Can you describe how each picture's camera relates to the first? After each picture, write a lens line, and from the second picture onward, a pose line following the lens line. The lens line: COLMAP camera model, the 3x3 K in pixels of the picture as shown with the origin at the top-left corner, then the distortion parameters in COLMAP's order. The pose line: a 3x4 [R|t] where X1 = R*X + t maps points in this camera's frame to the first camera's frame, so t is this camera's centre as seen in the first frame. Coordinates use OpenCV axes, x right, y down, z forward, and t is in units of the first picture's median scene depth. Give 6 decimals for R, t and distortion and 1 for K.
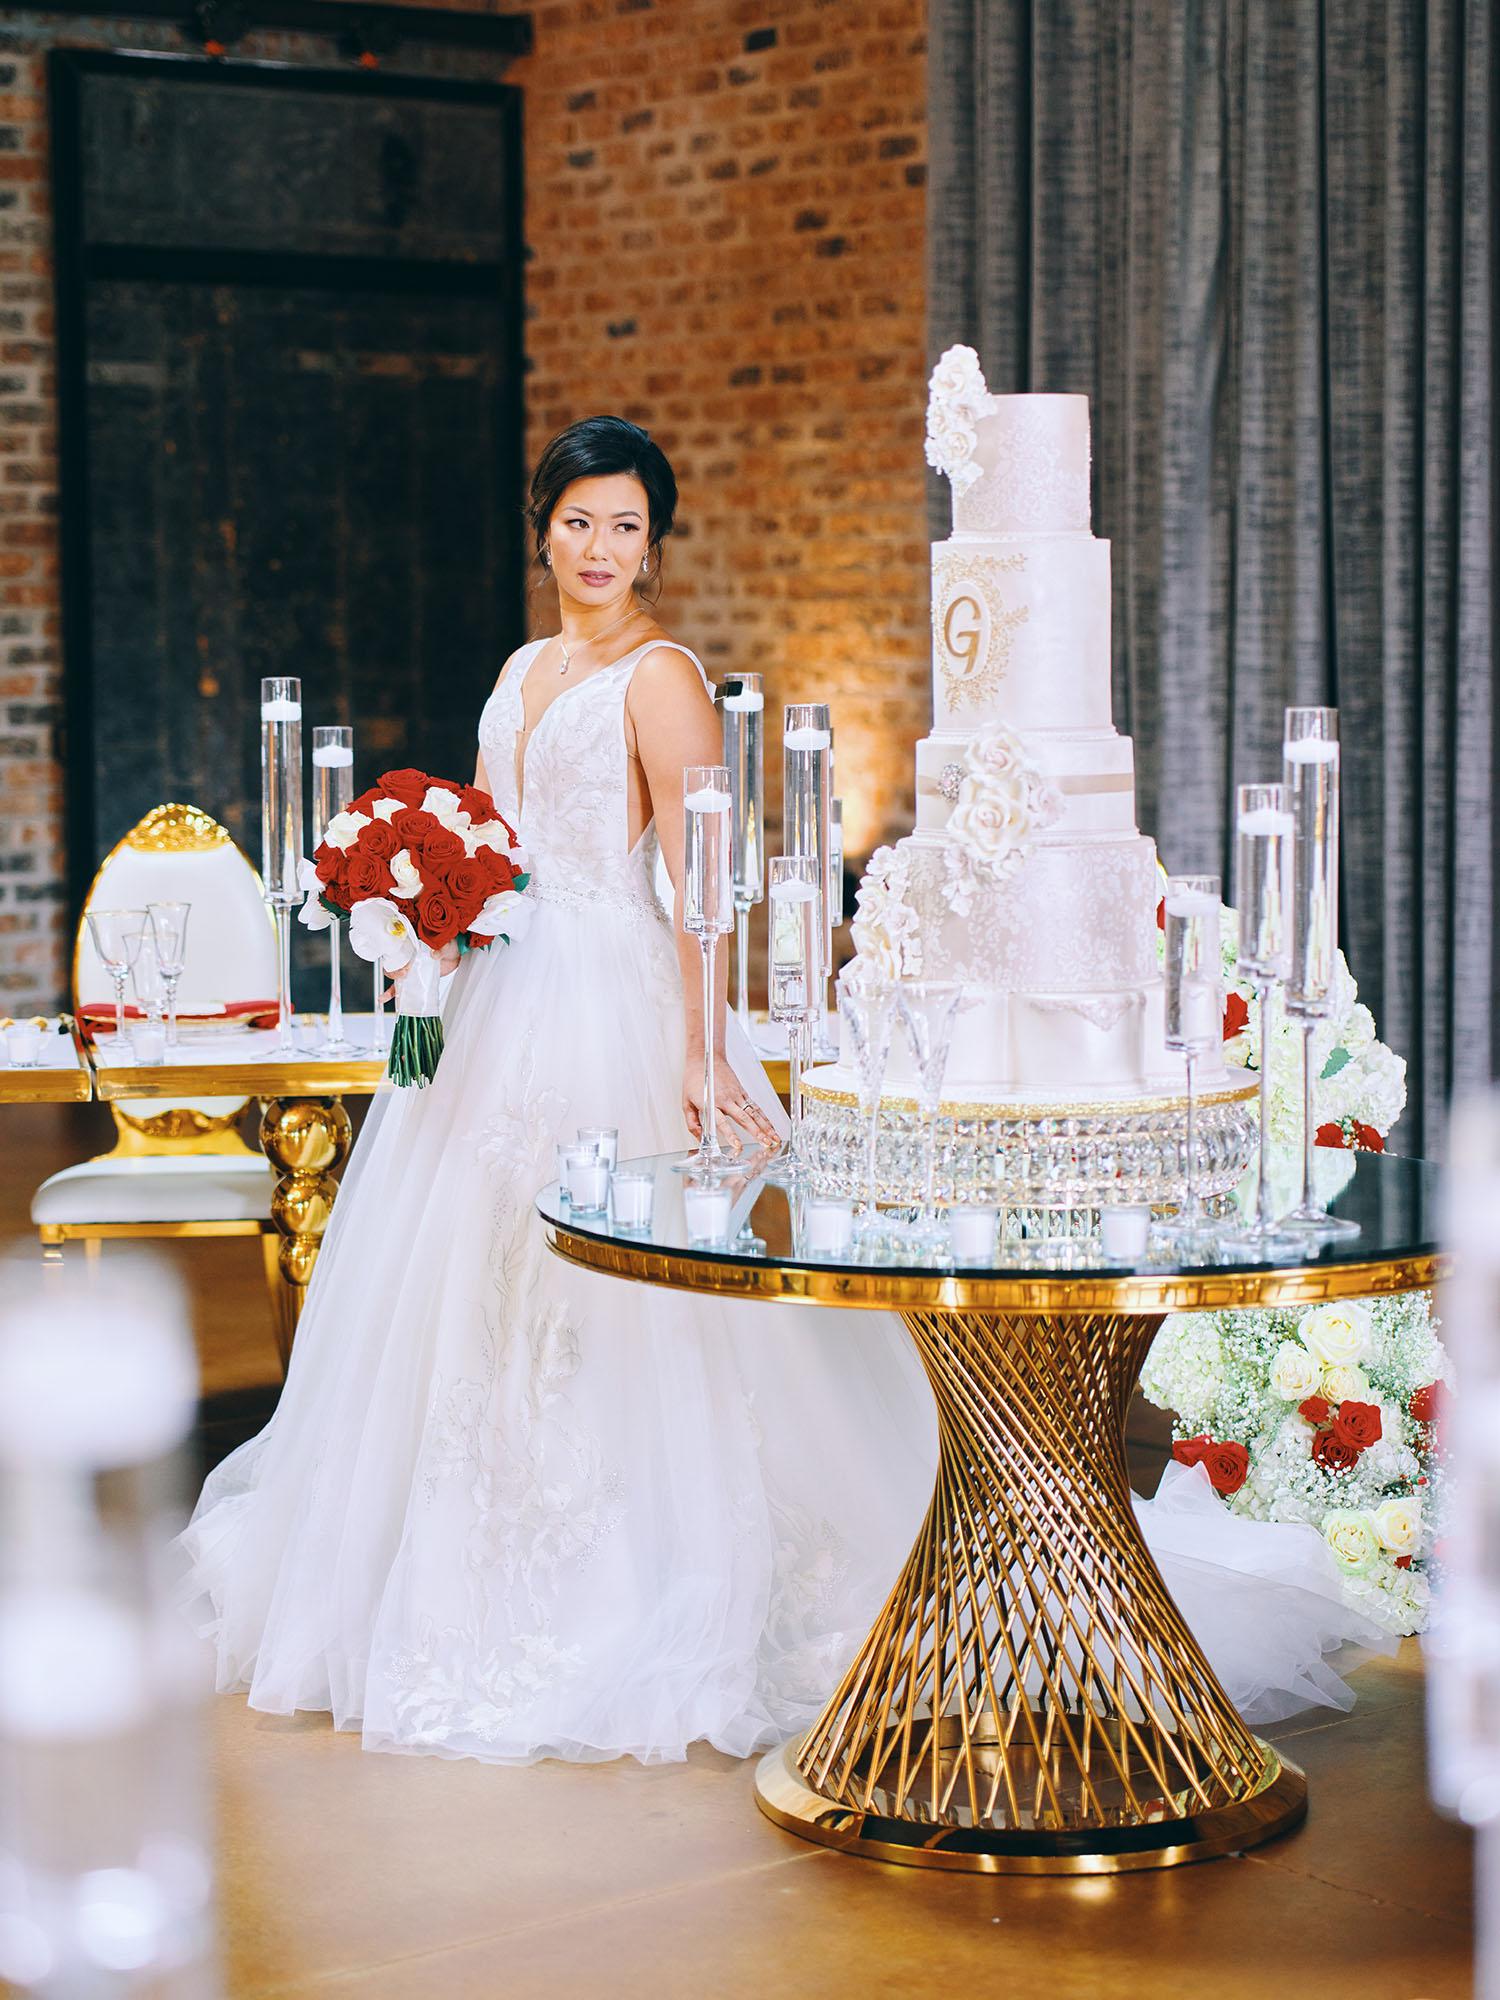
lens RADIAL K [[4124.0, 0, 727.9], [0, 4124.0, 1005.4], [0, 0, 1]] dist [0.001163, -0.249992]
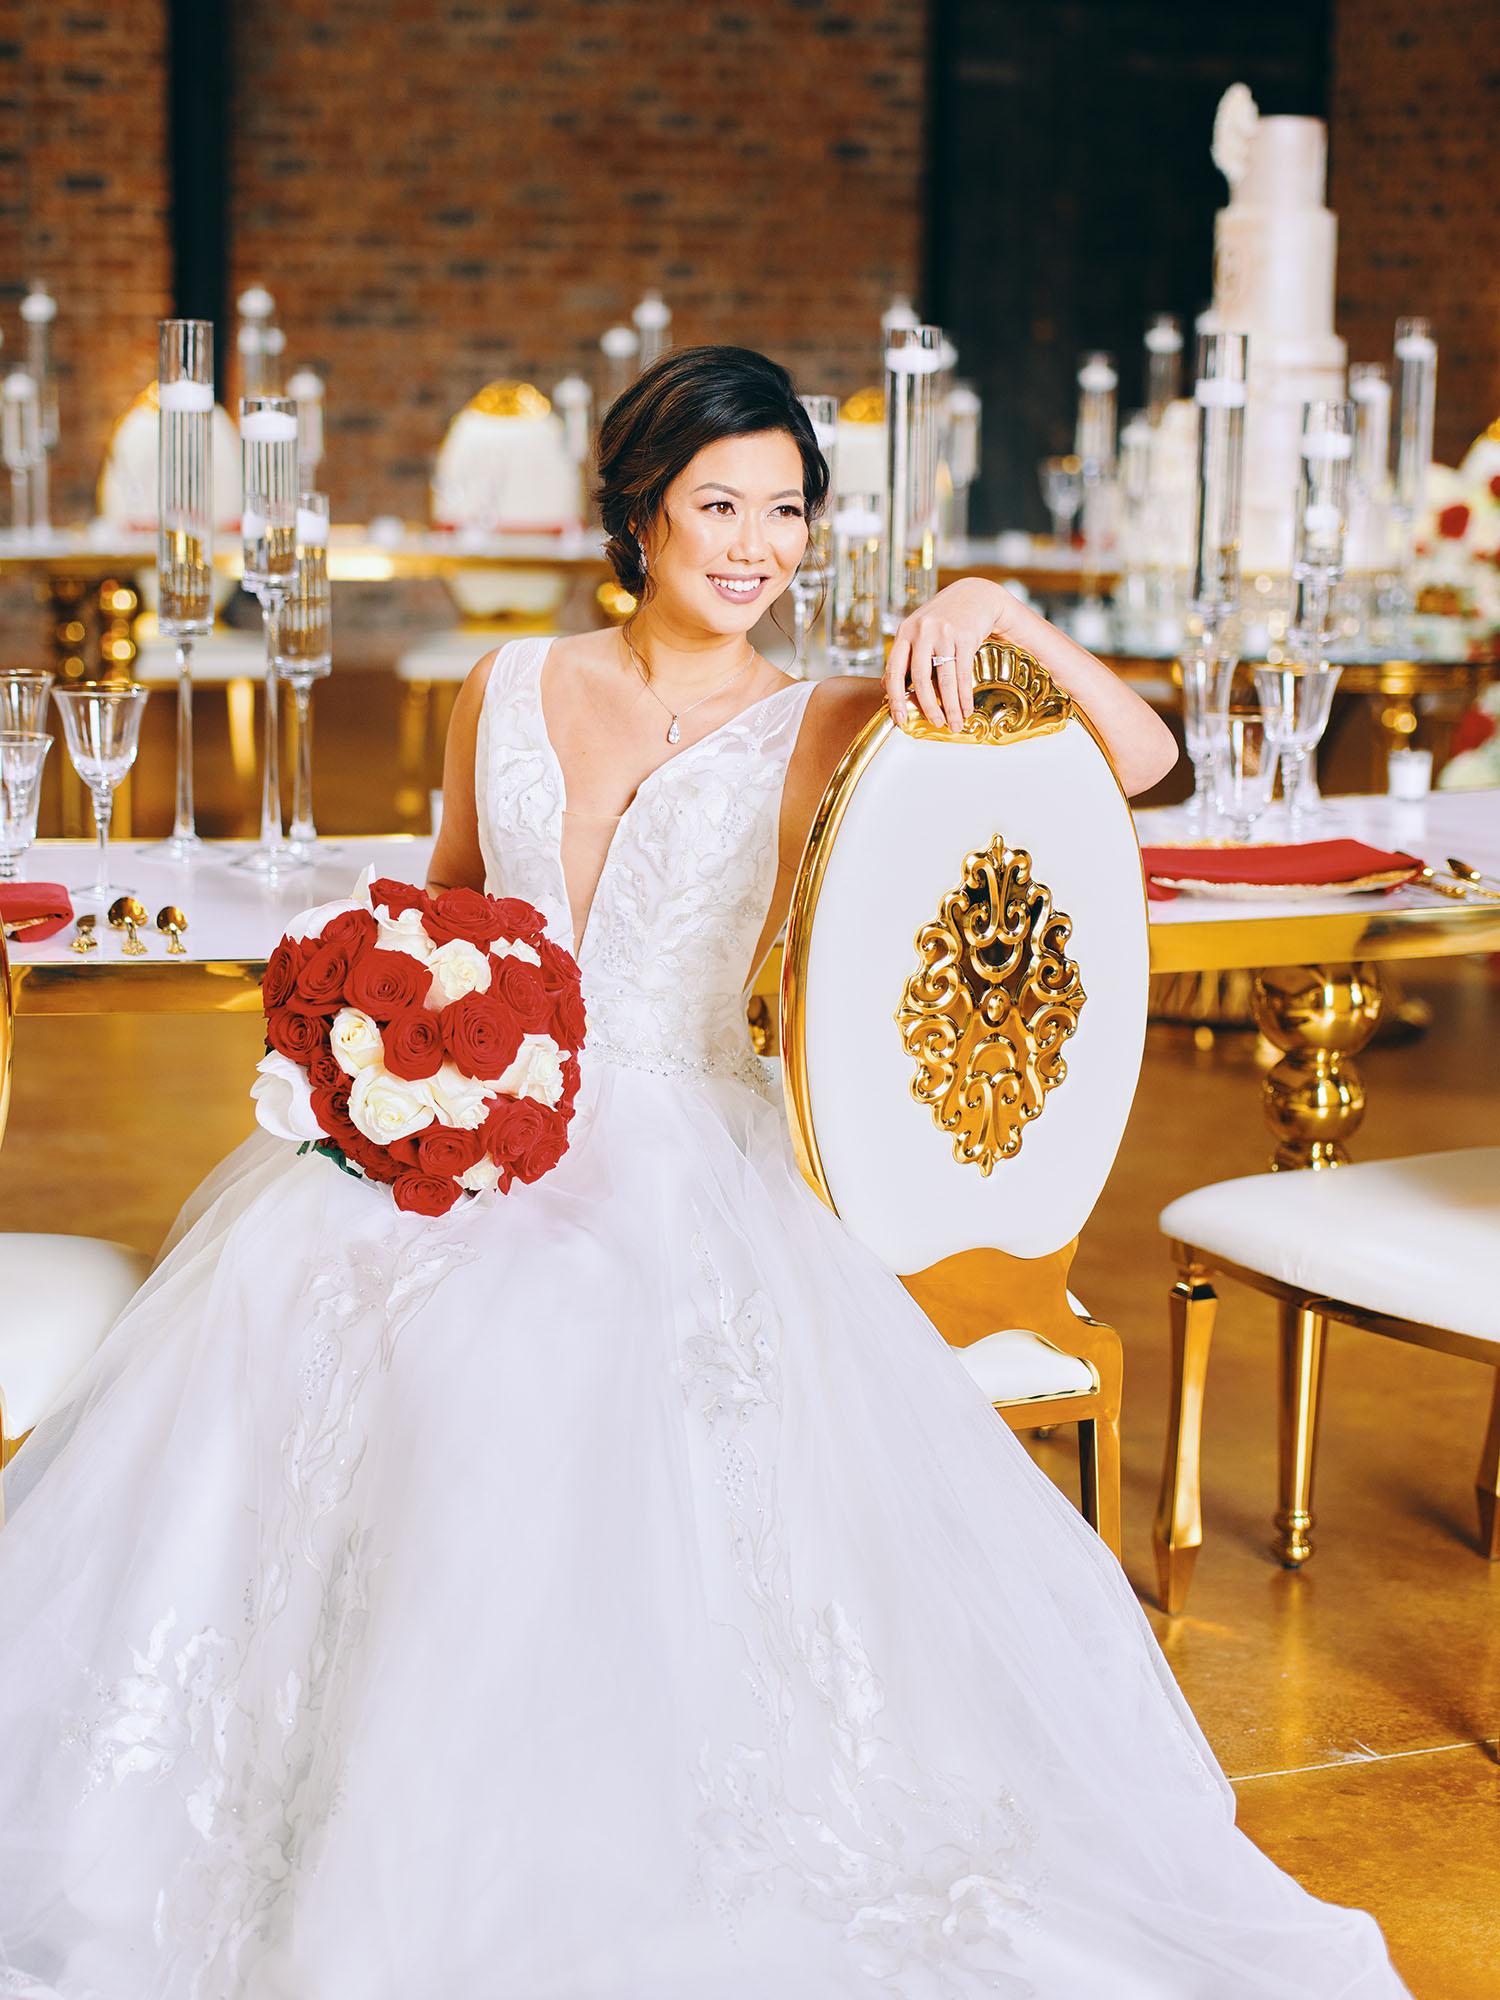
lens RADIAL K [[4124.0, 0, 727.9], [0, 4124.0, 1005.4], [0, 0, 1]] dist [0.001163, -0.249992]
pose [[0.965021, 0.070872, -0.252411, 0.140682], [-0.051405, 0.995230, 0.082909, 0.033871], [0.257083, -0.067033, 0.964062, -0.293862]]
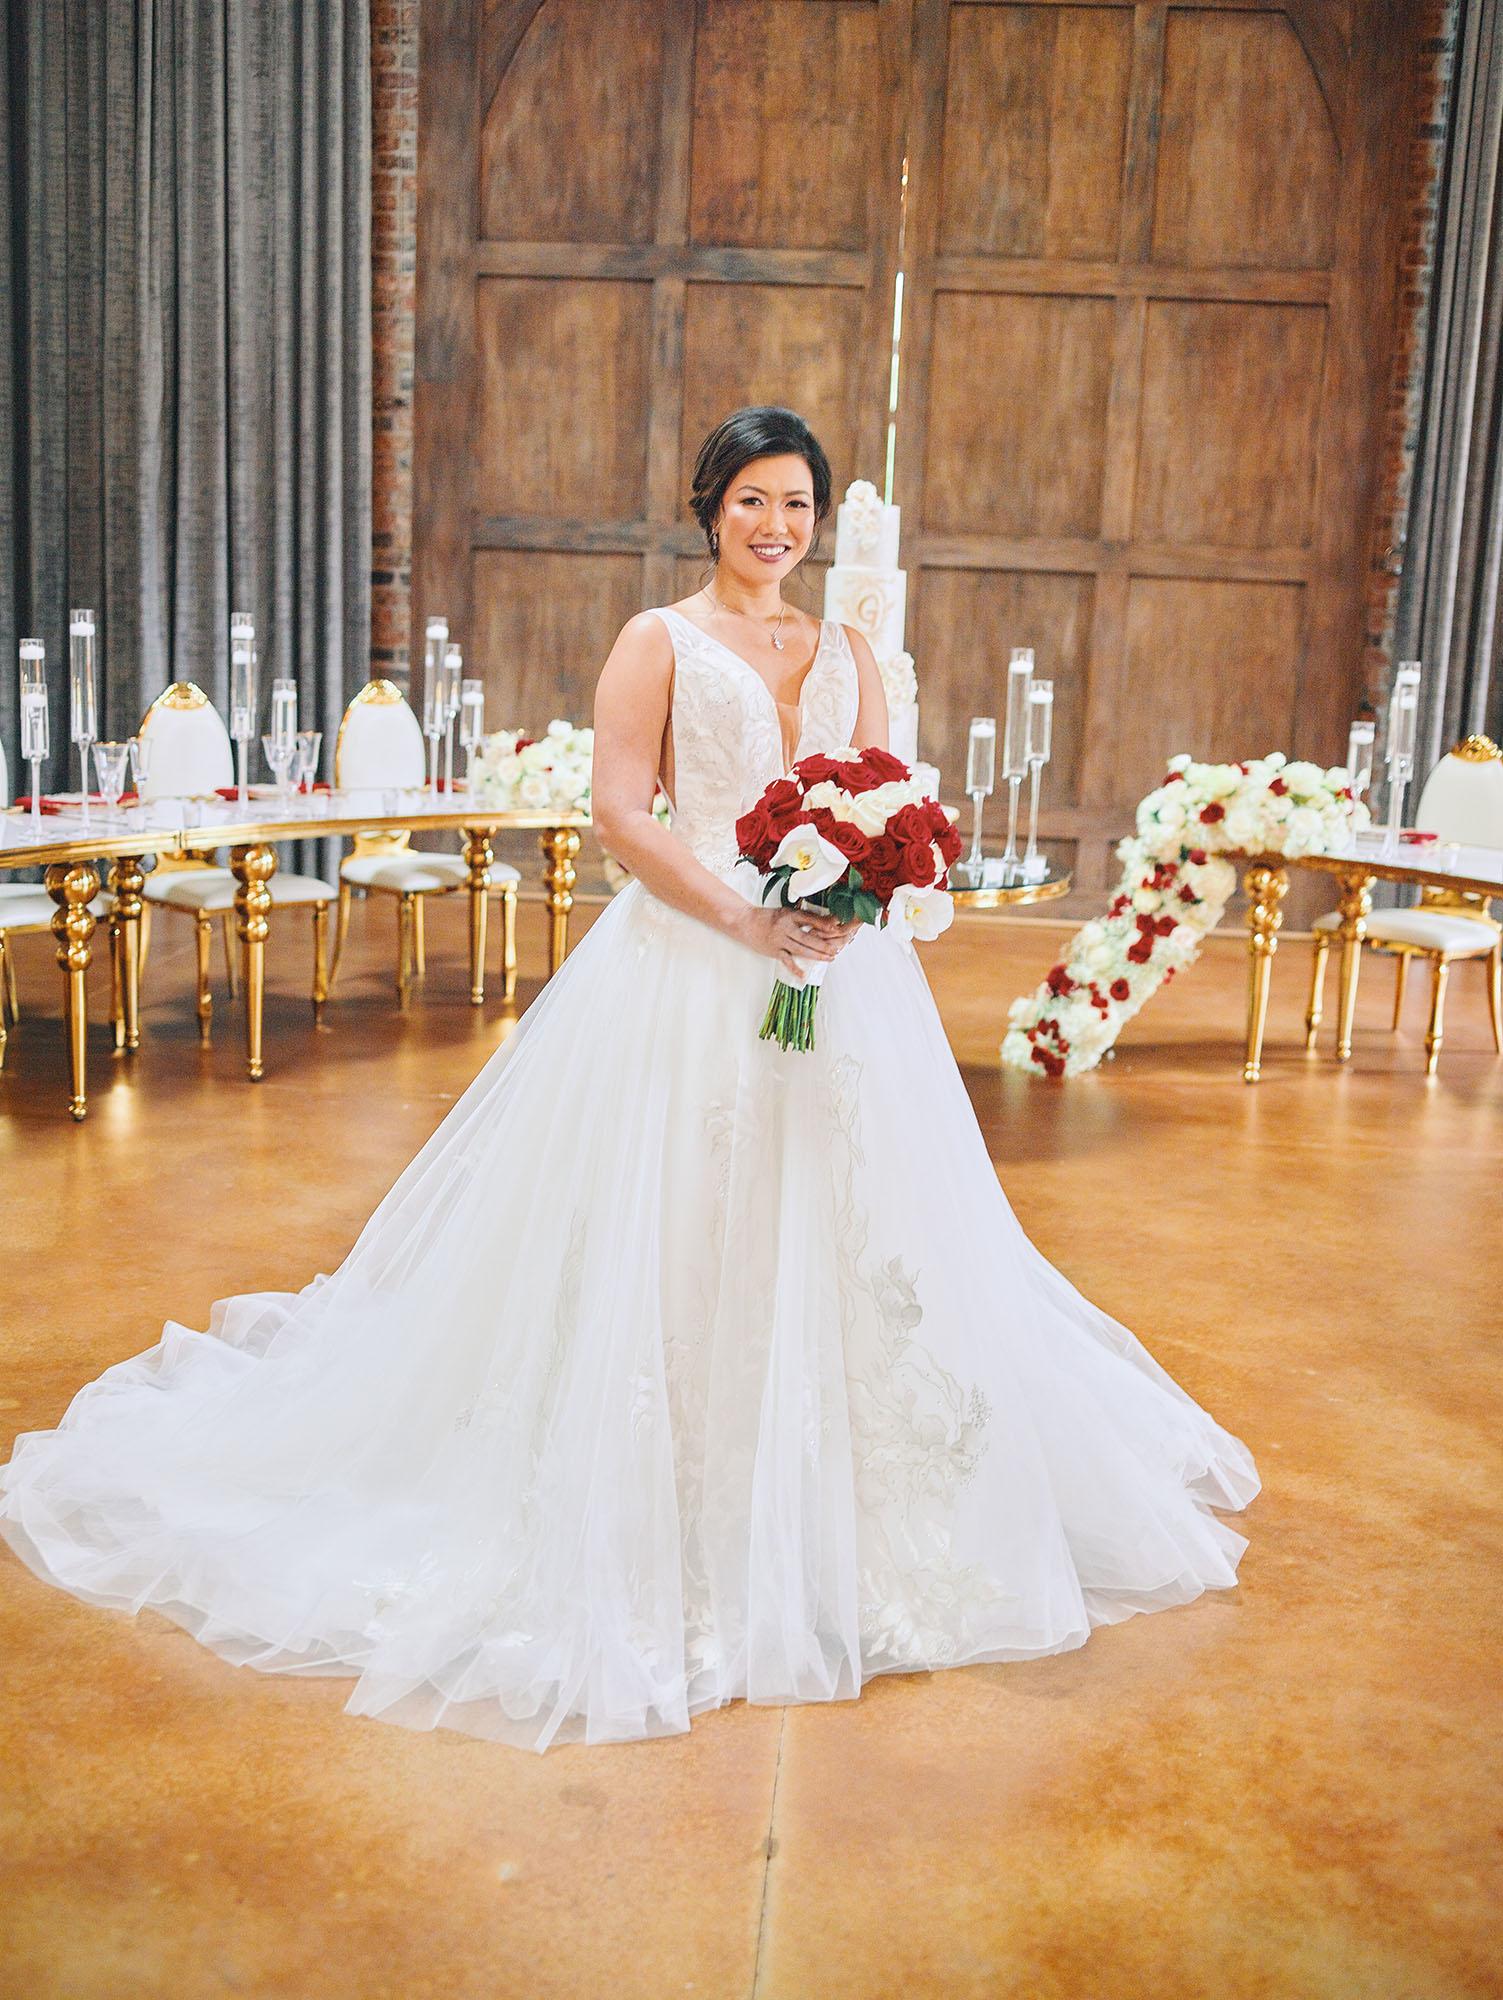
lens RADIAL K [[2084.4, 0, 751.5], [0, 2084.4, 1000.0], [0, 0, 1]] dist [-0.063811, 0.064661]
pose [[0.688423, -0.100475, 0.718317, -0.399875], [0.026334, 0.993168, 0.113682, -0.004262], [-0.724831, -0.059346, 0.686366, 0.117254]]
